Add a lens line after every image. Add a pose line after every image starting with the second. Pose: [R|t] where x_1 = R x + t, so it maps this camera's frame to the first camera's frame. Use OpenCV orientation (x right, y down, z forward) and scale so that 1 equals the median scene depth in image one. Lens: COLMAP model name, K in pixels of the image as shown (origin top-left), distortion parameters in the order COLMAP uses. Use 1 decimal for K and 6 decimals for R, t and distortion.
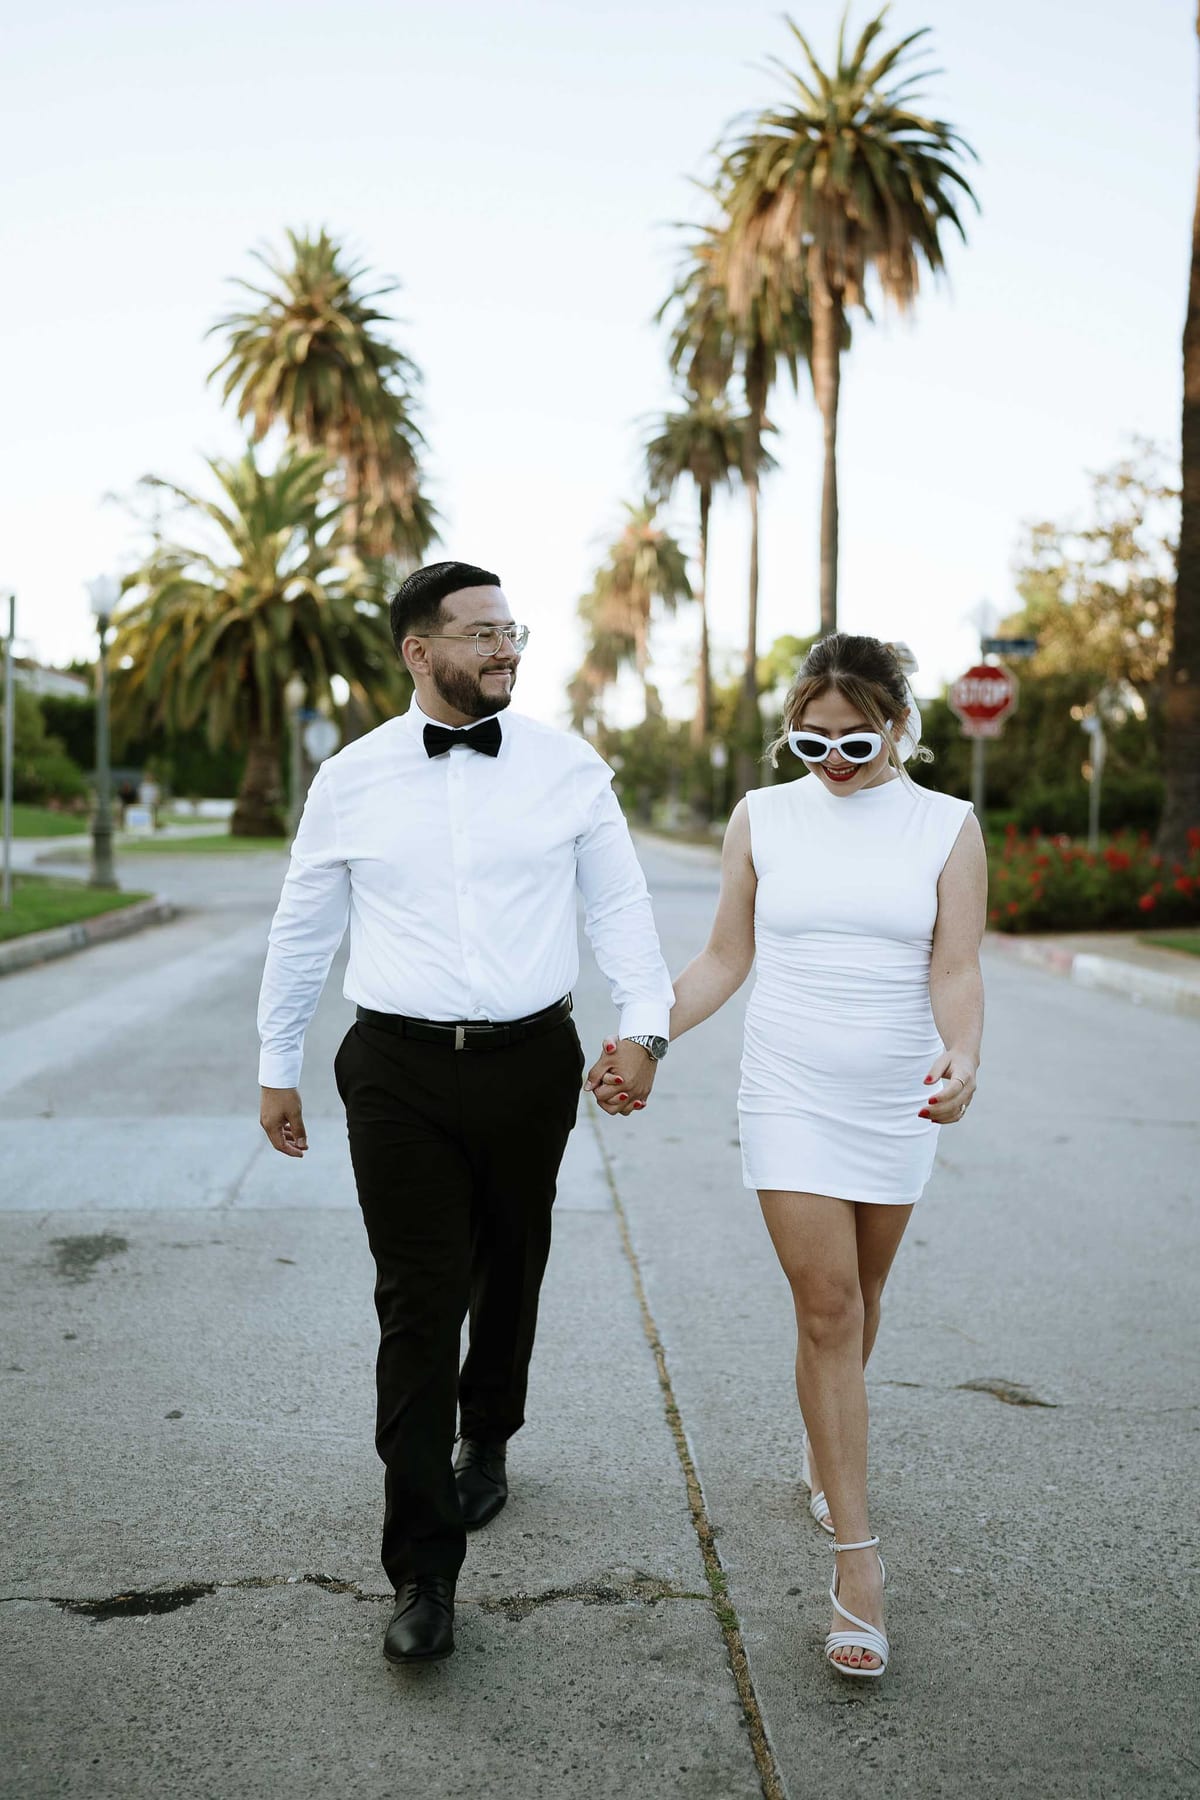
lens RADIAL K [[1728.3, 0, 584.3], [0, 1728.3, 901.6], [0, 0, 1]] dist [-0.041176, 0.161926]
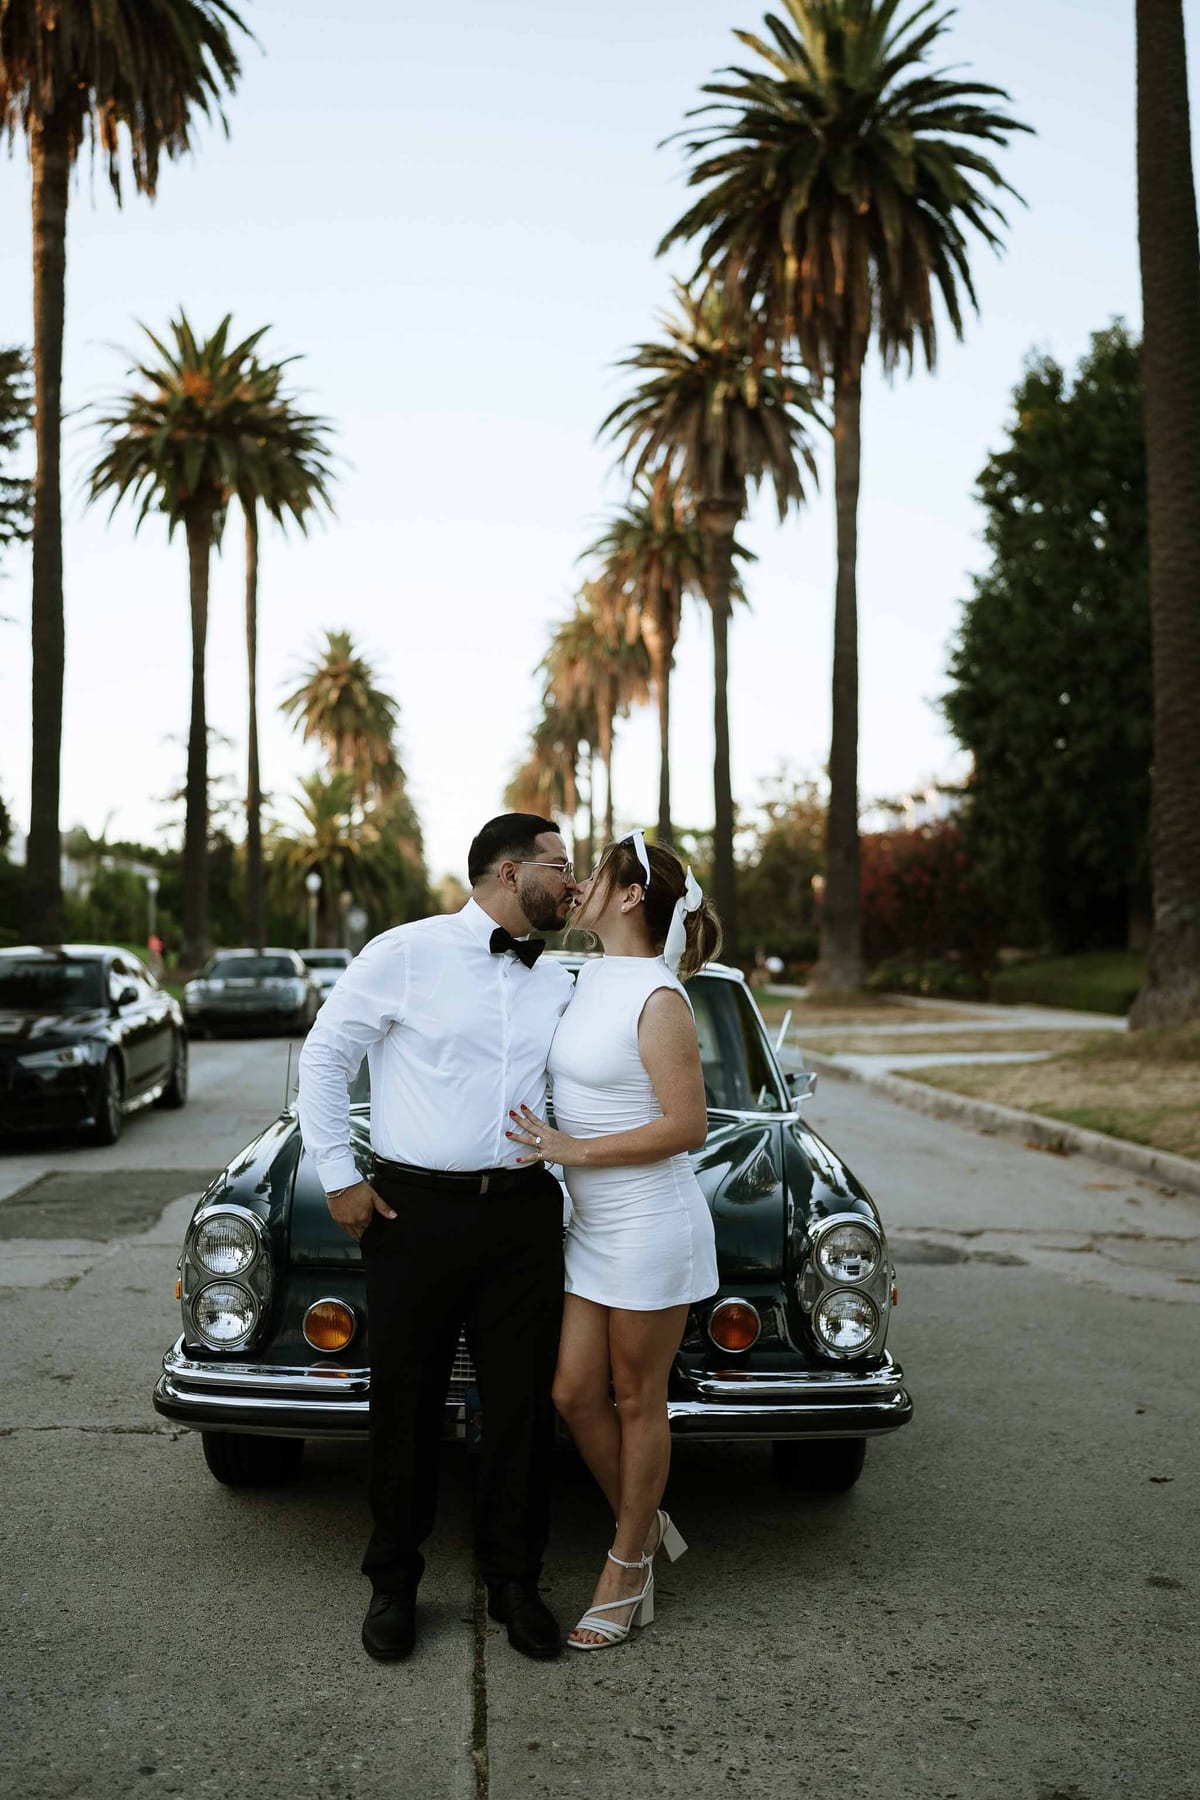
lens RADIAL K [[1790.3, 0, 592.0], [0, 1790.3, 904.1], [0, 0, 1]] dist [-0.040238, 0.153772]
pose [[0.999352, -0.005363, 0.035585, 0.046383], [0.008194, 0.996771, -0.079876, 0.054332], [-0.035042, 0.080116, 0.996169, -1.061863]]
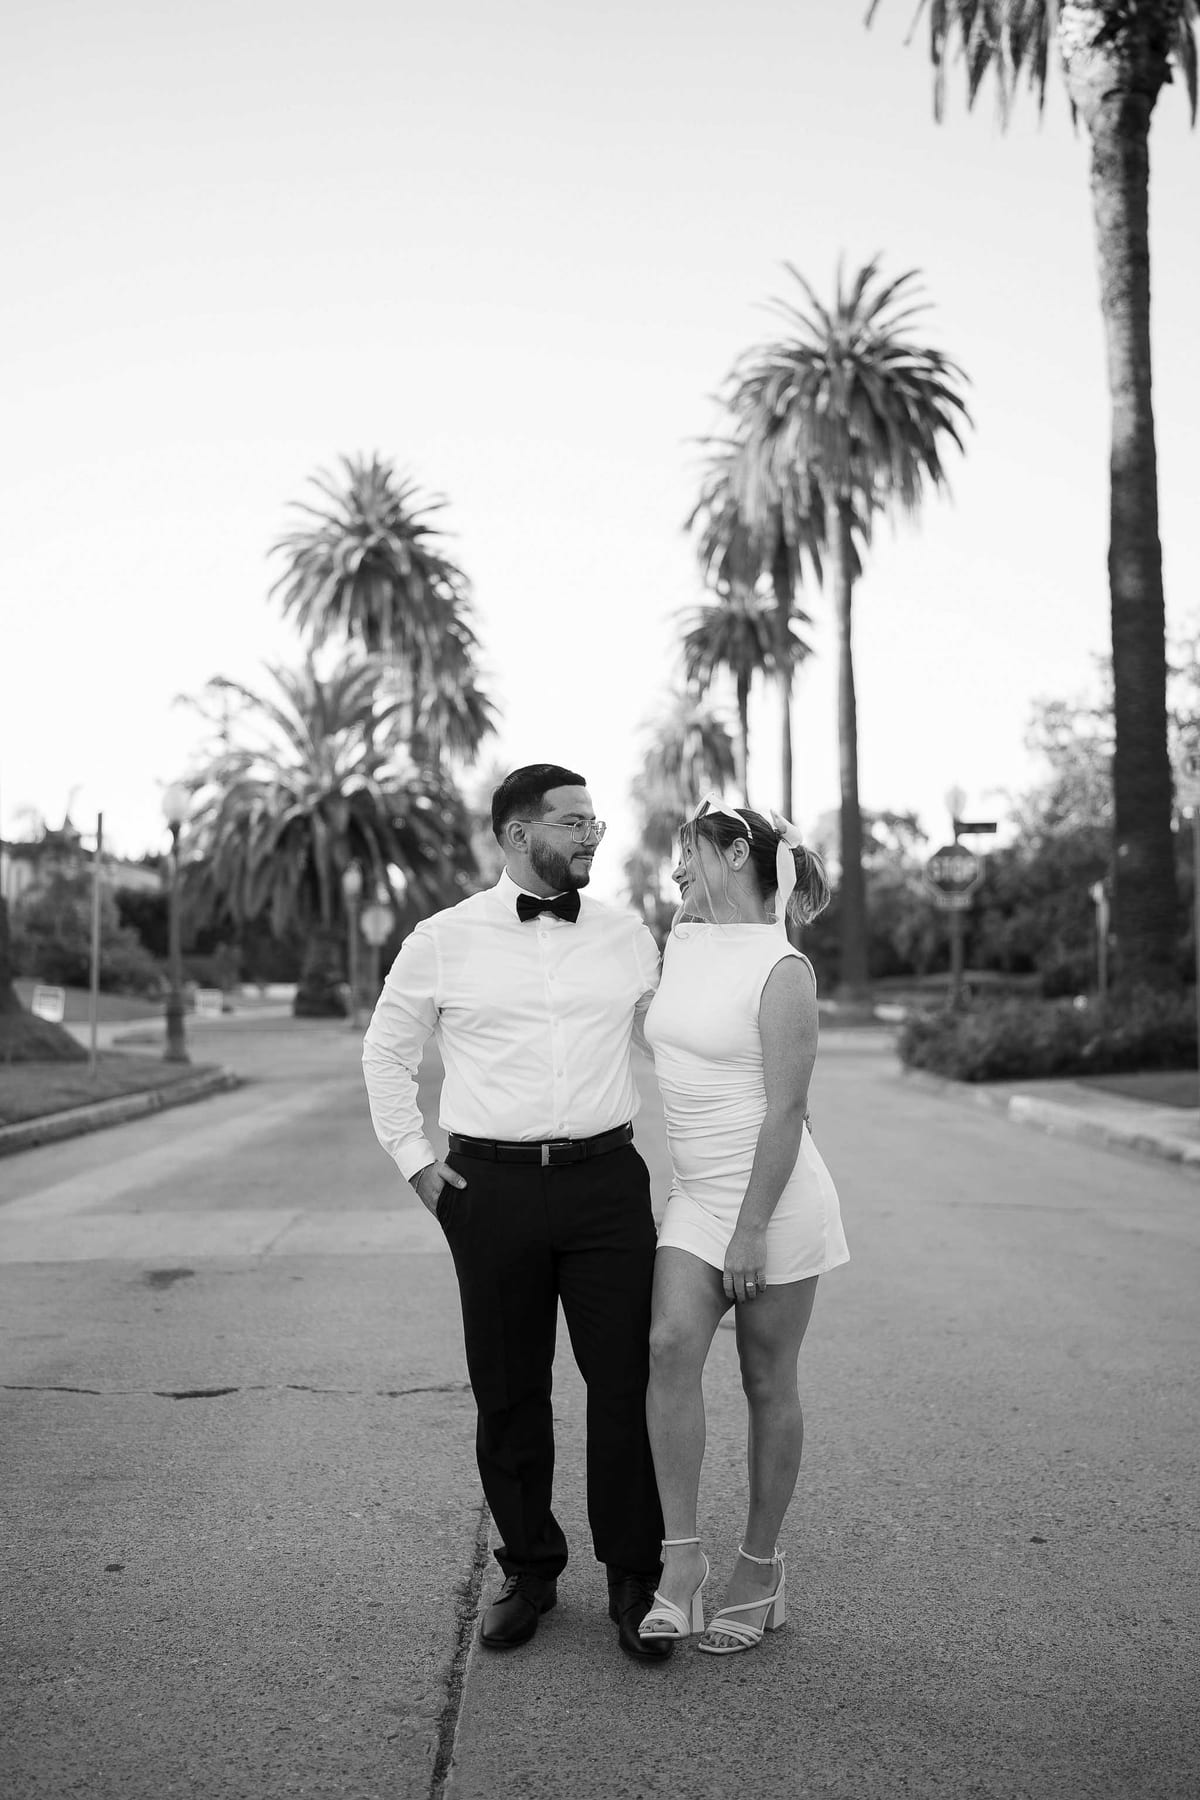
lens RADIAL K [[1722.8, 0, 593.8], [0, 1722.8, 913.2], [0, 0, 1]] dist [-0.050221, 0.157054]
pose [[0.999166, -0.025914, -0.031558, 0.015314], [0.022791, 0.995159, -0.095598, 0.004317], [0.033882, 0.094799, 0.994920, -0.056054]]
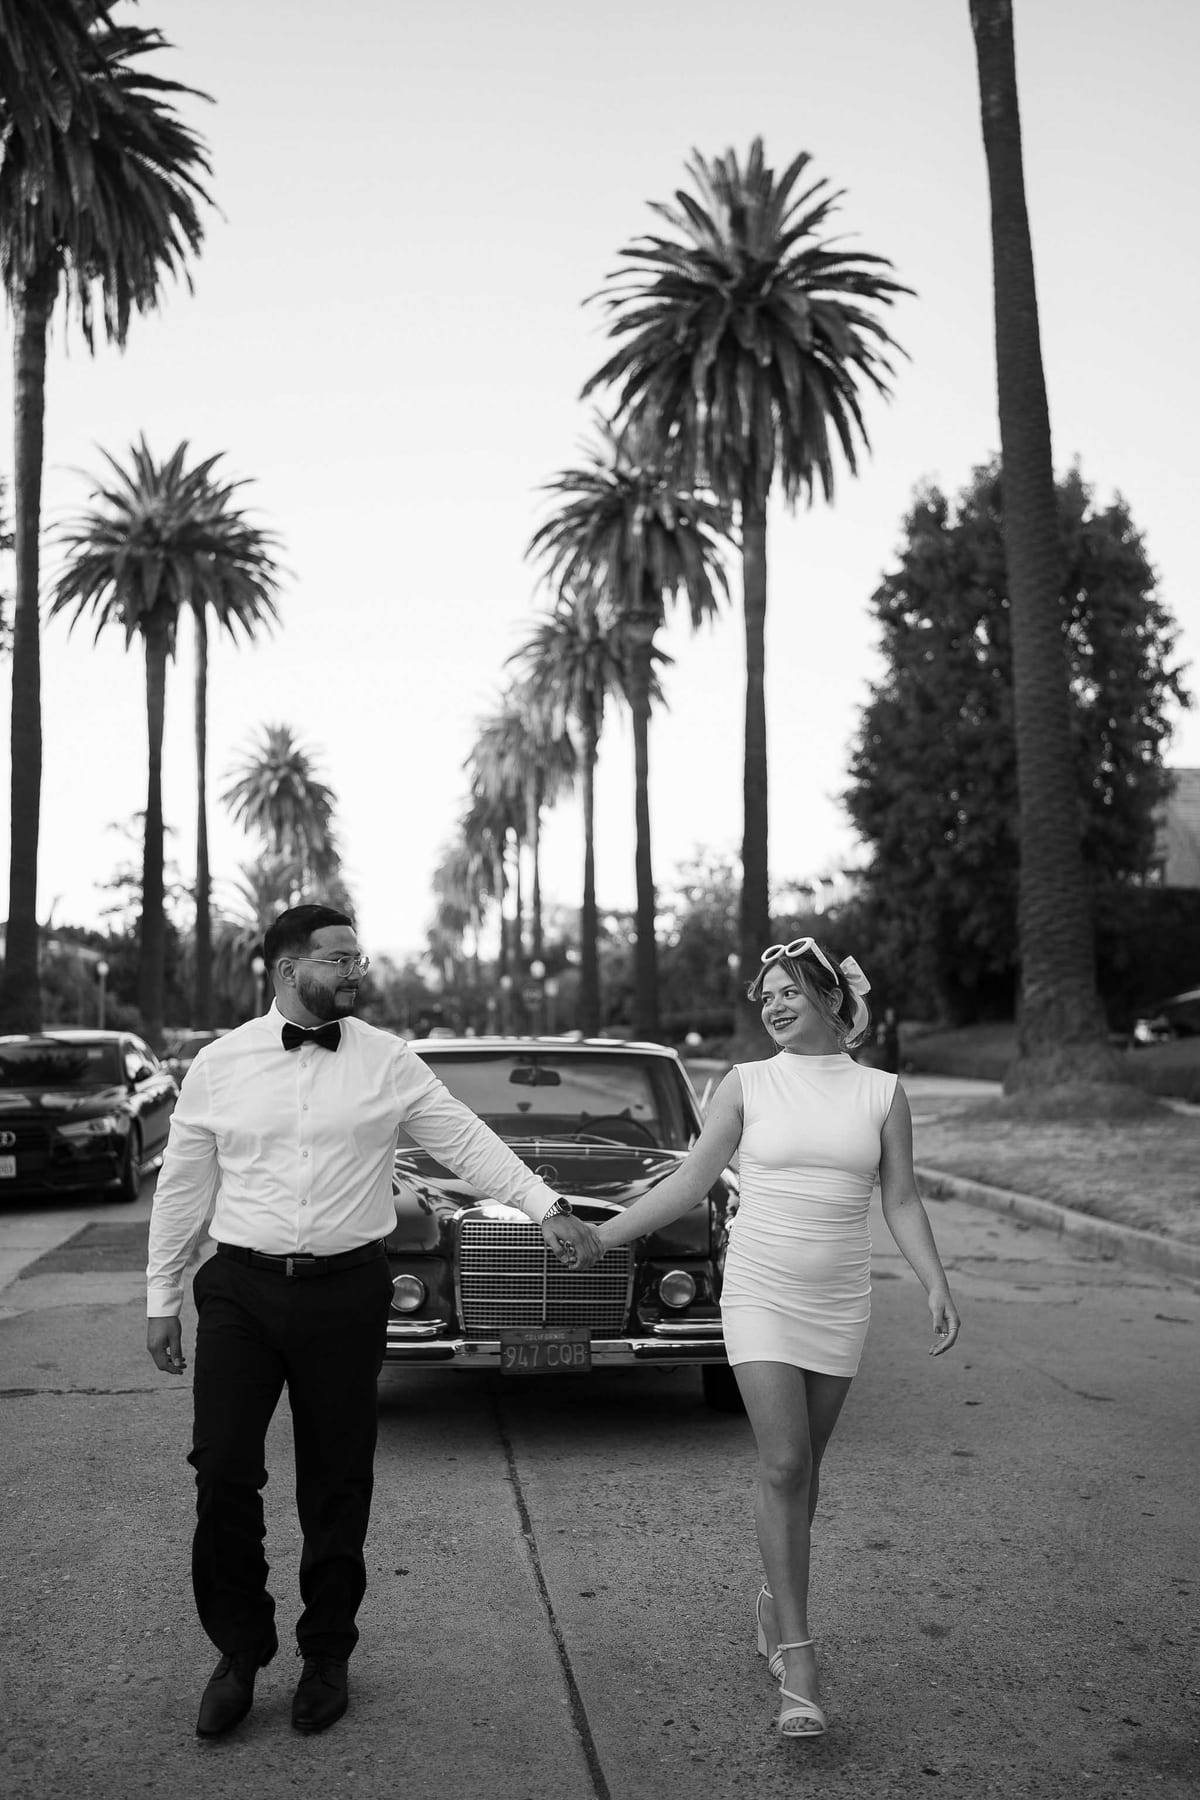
lens RADIAL K [[1731.4, 0, 591.1], [0, 1731.4, 907.9], [0, 0, 1]] dist [-0.046611, 0.160759]
pose [[0.996787, -0.010986, 0.079335, 0.038437], [0.020594, 0.992399, -0.121325, 0.055841], [-0.077399, 0.122569, 0.989437, -1.113596]]
